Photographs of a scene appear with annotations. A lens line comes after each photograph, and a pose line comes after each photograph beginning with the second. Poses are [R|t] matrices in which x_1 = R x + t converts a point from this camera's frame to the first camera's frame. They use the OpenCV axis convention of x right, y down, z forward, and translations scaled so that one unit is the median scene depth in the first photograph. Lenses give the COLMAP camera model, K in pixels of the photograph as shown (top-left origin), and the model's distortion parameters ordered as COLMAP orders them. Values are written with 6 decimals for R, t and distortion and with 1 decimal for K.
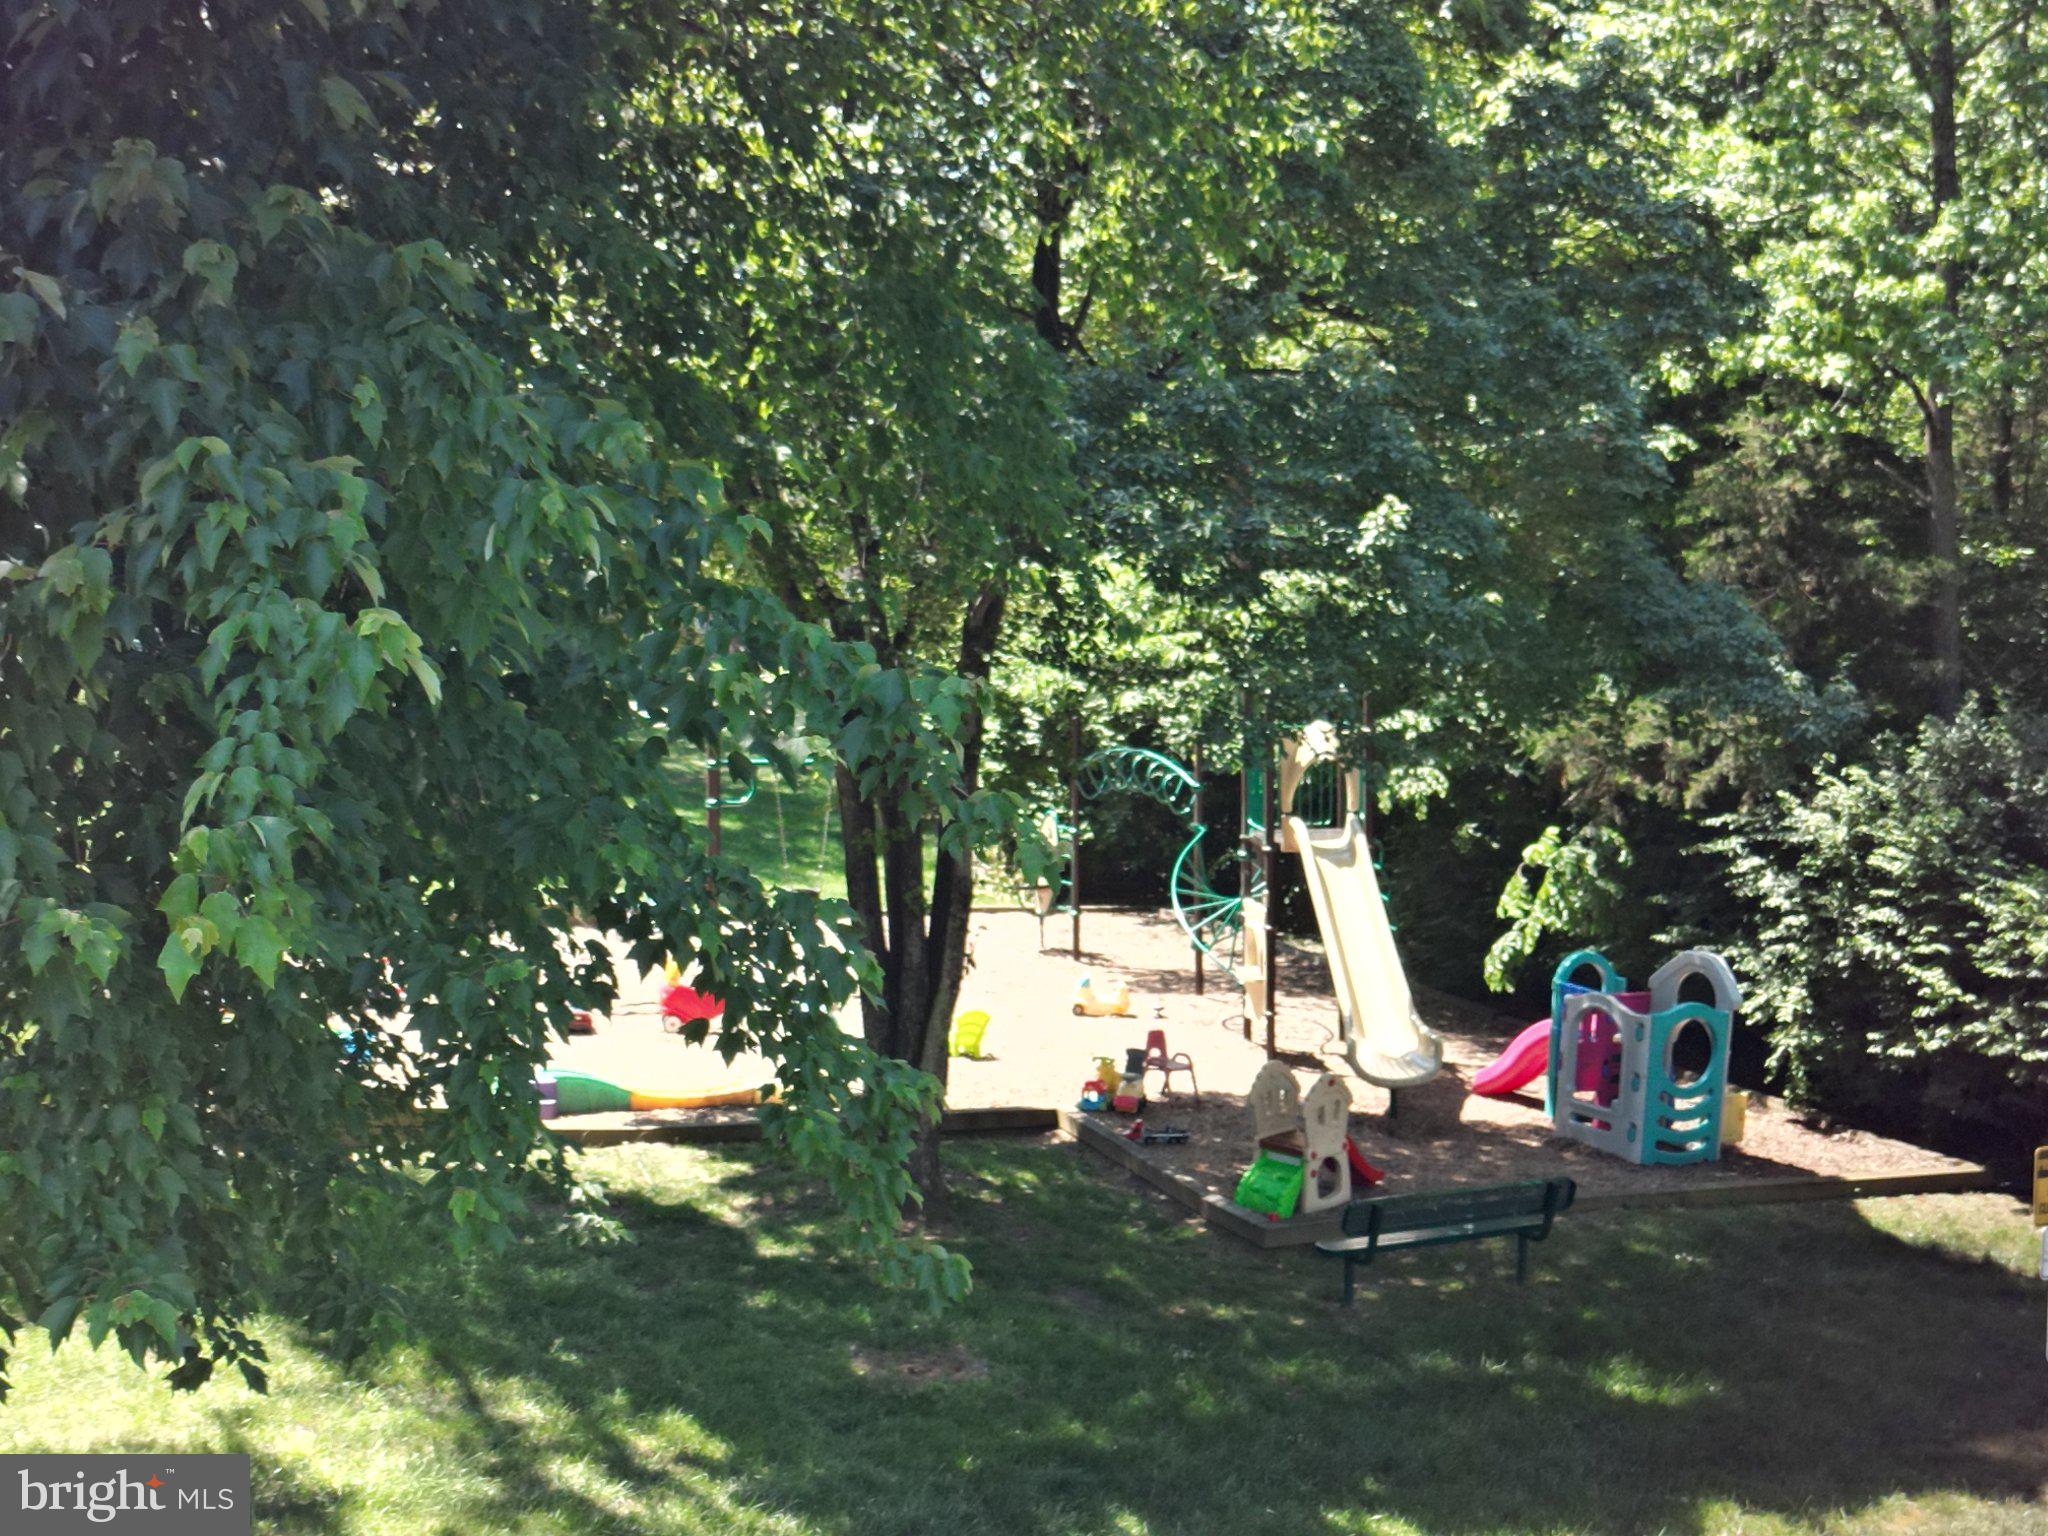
lens RADIAL K [[2846.3, 0, 1020.2], [0, 2846.3, 756.7], [0, 0, 1]] dist [0.183531, -0.537808]
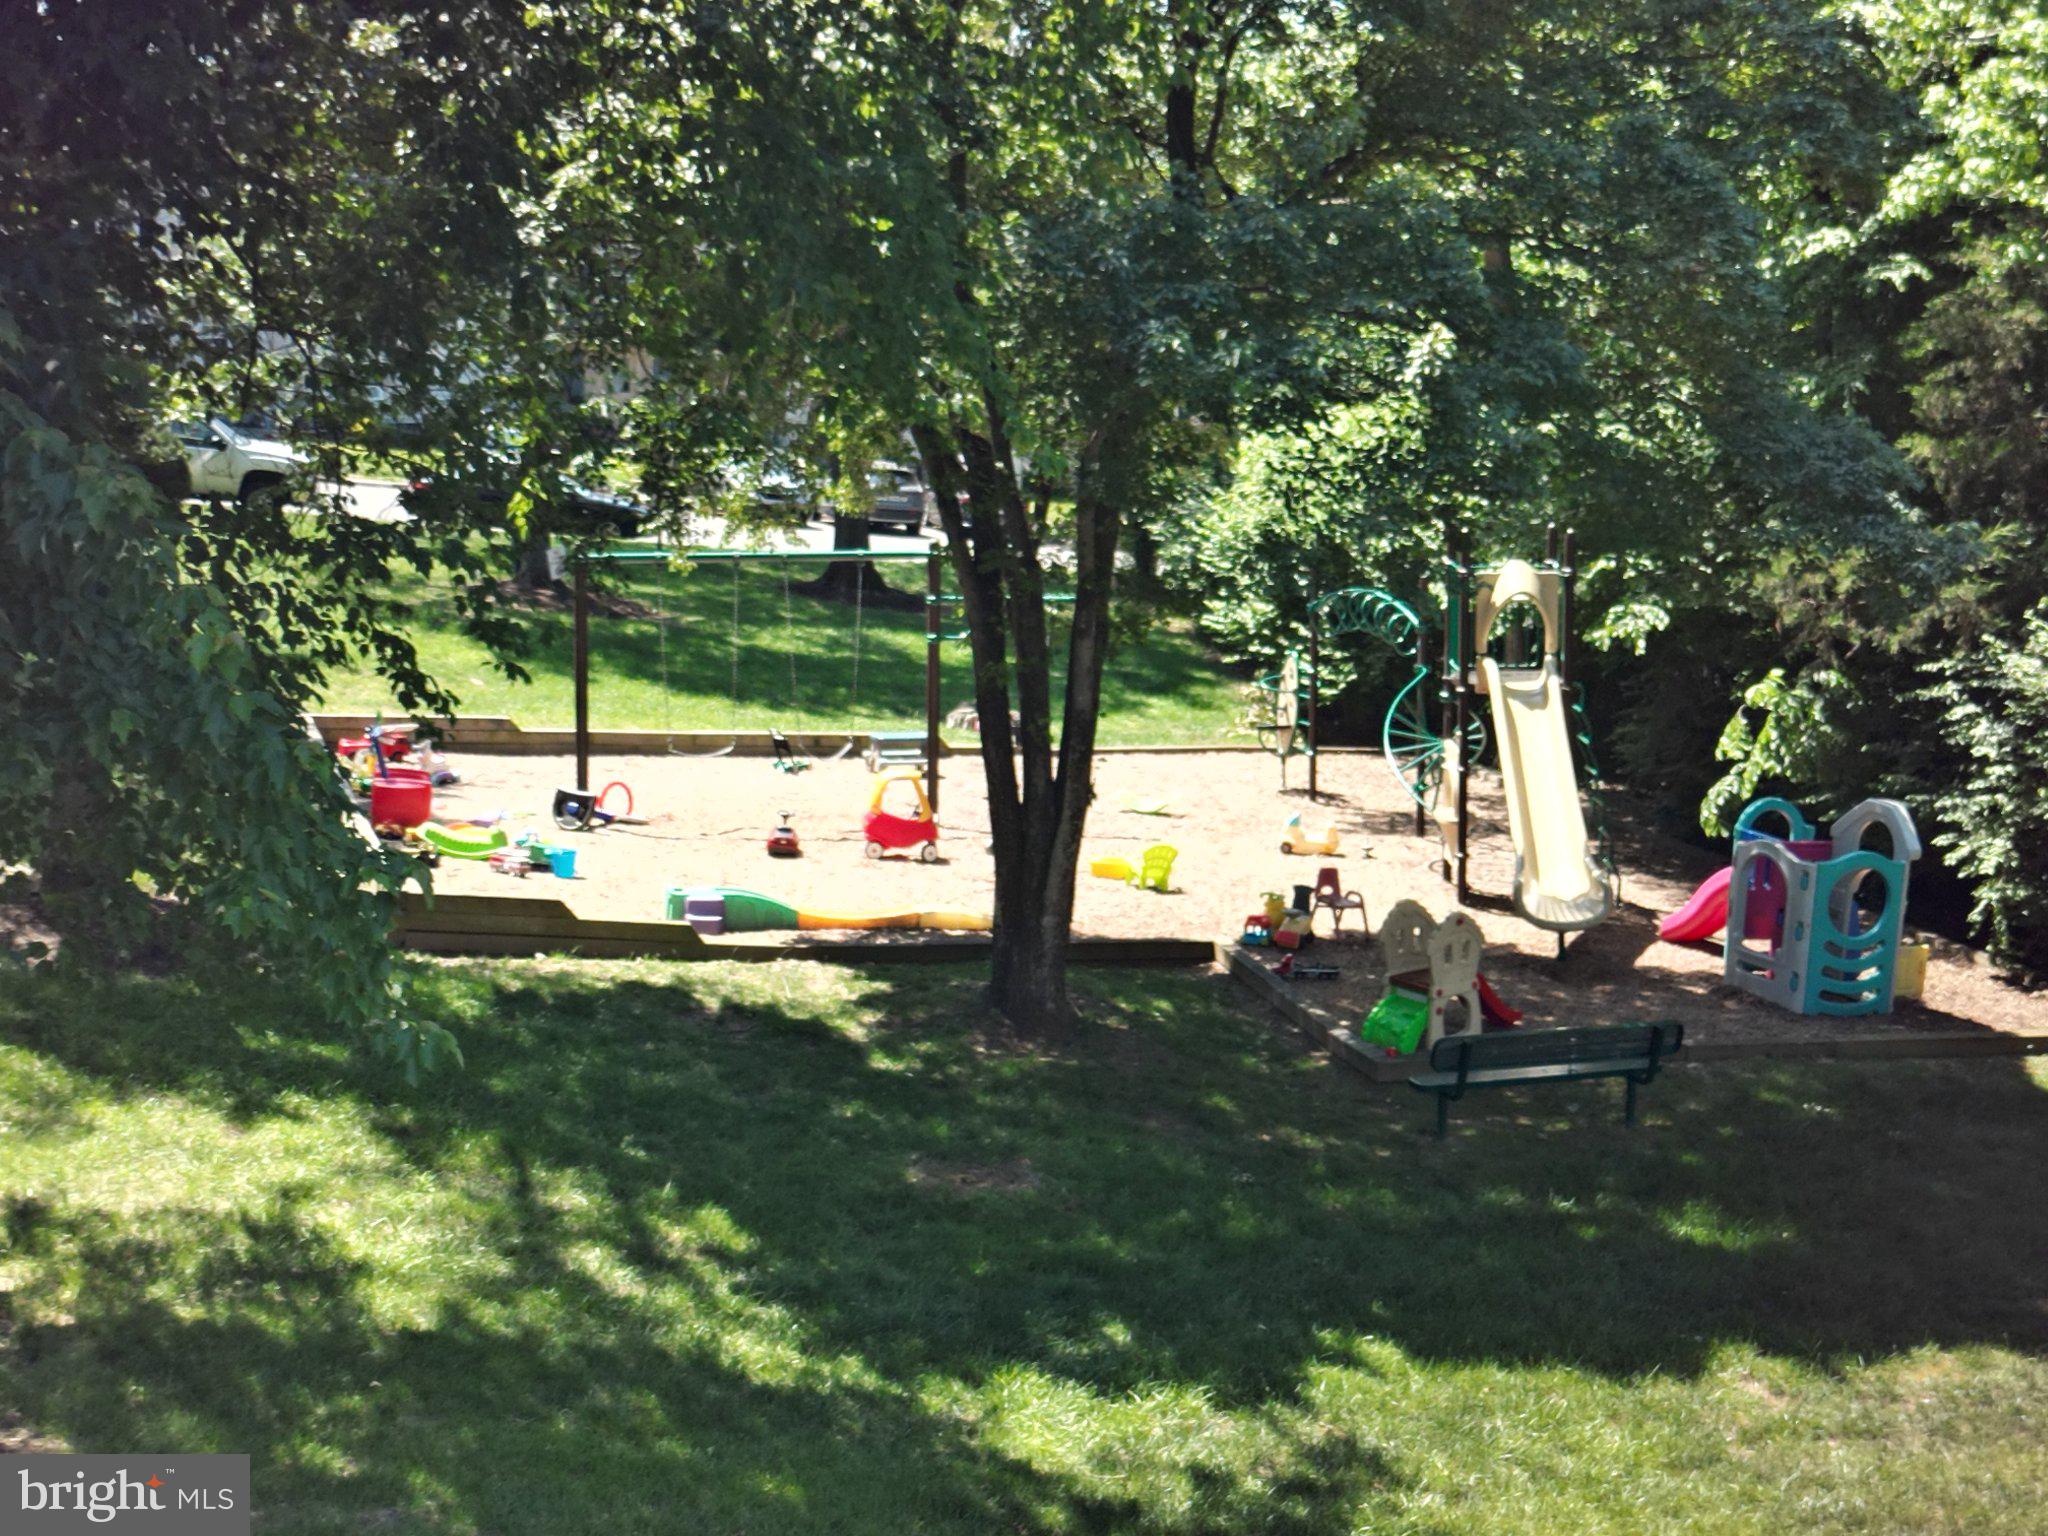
lens RADIAL K [[2846.3, 0, 1020.2], [0, 2846.3, 756.7], [0, 0, 1]] dist [0.183531, -0.537808]
pose [[0.987016, 0.018945, -0.159502, 0.100351], [-0.010227, 0.998417, 0.055298, 0.002248], [0.160297, -0.052949, 0.985648, -0.006331]]
